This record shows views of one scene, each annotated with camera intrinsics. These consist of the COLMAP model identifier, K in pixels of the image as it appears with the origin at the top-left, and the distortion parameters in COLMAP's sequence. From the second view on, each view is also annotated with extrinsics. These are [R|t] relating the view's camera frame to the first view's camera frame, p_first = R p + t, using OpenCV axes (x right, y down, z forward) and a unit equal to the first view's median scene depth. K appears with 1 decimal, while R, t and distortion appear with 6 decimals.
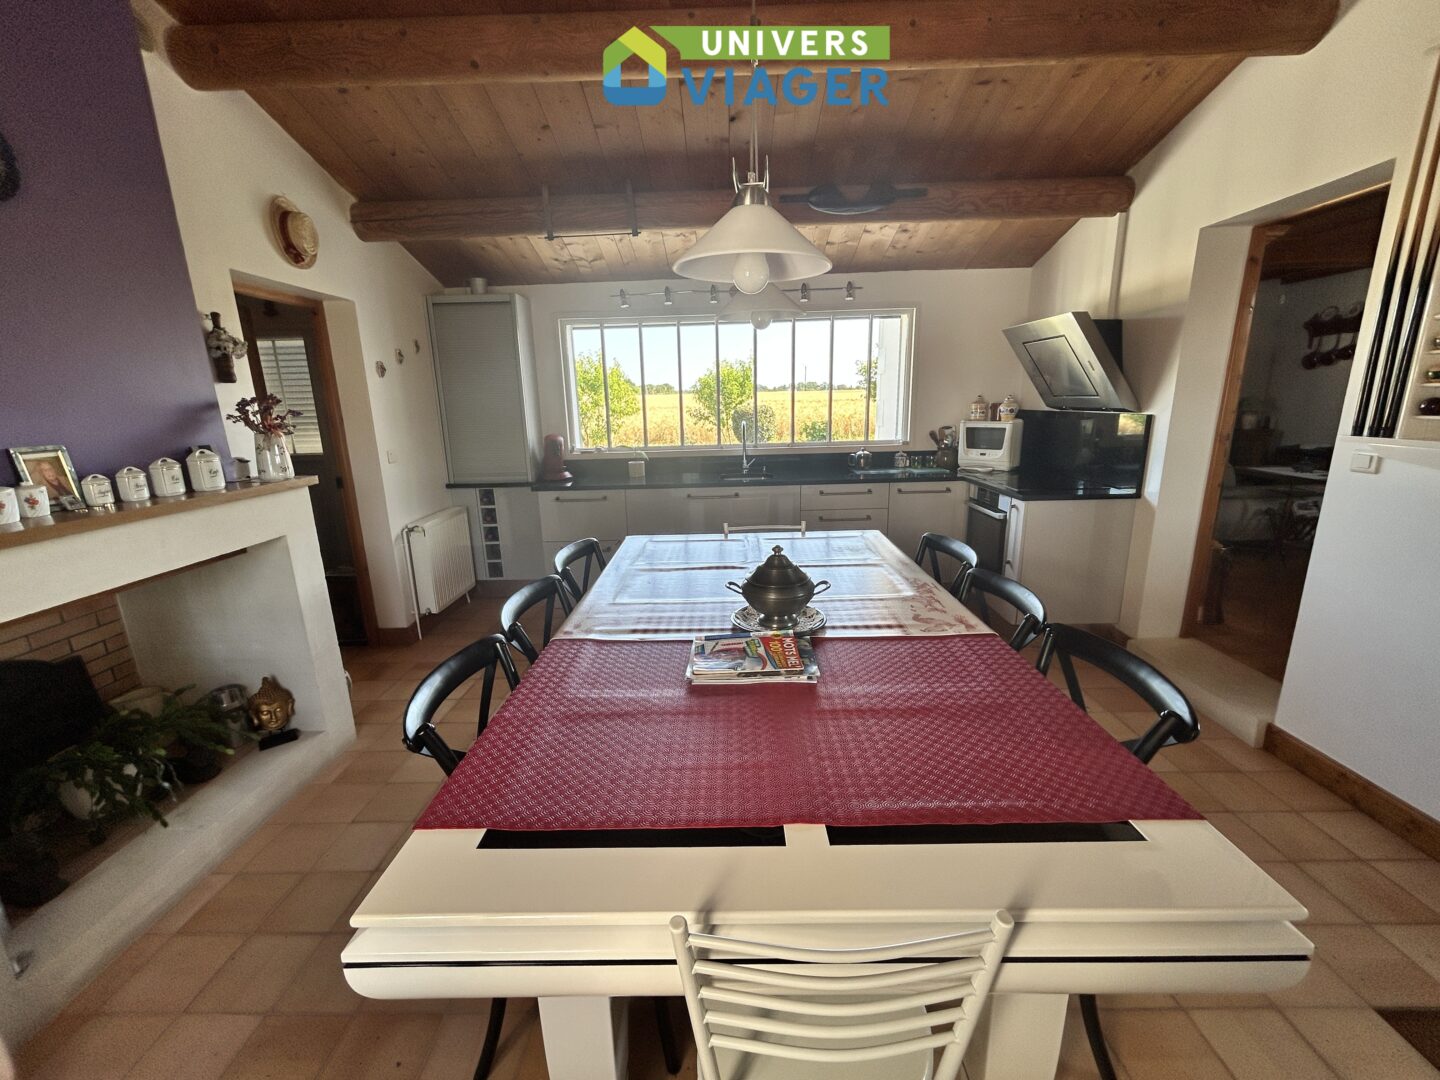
lens RADIAL K [[579.4, 0, 719.5], [0, 579.4, 535.6], [0, 0, 1]] dist [-0.004566, -0.000323]
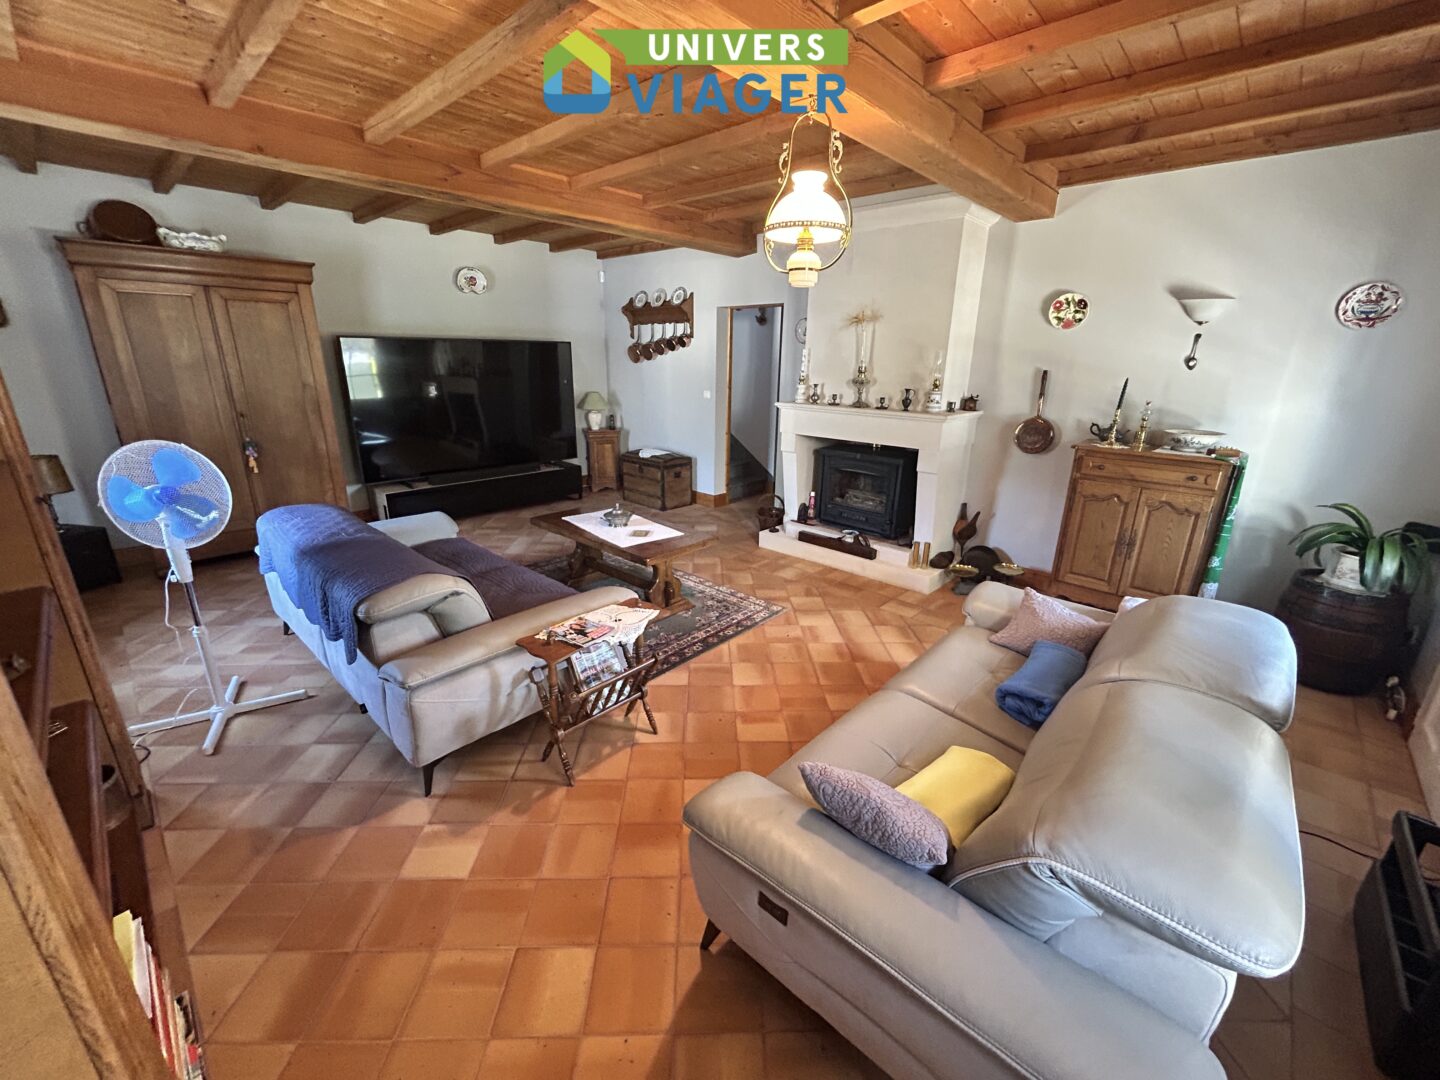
lens RADIAL K [[579.4, 0, 718.0], [0, 579.4, 540.0], [0, 0, 1]] dist [-0.004566, -0.000323]
pose [[0.668705, -0.187710, 0.719443, 0.413387], [0.138256, 0.982124, 0.127740, -0.116299], [-0.730560, 0.014047, 0.682704, 0.301650]]
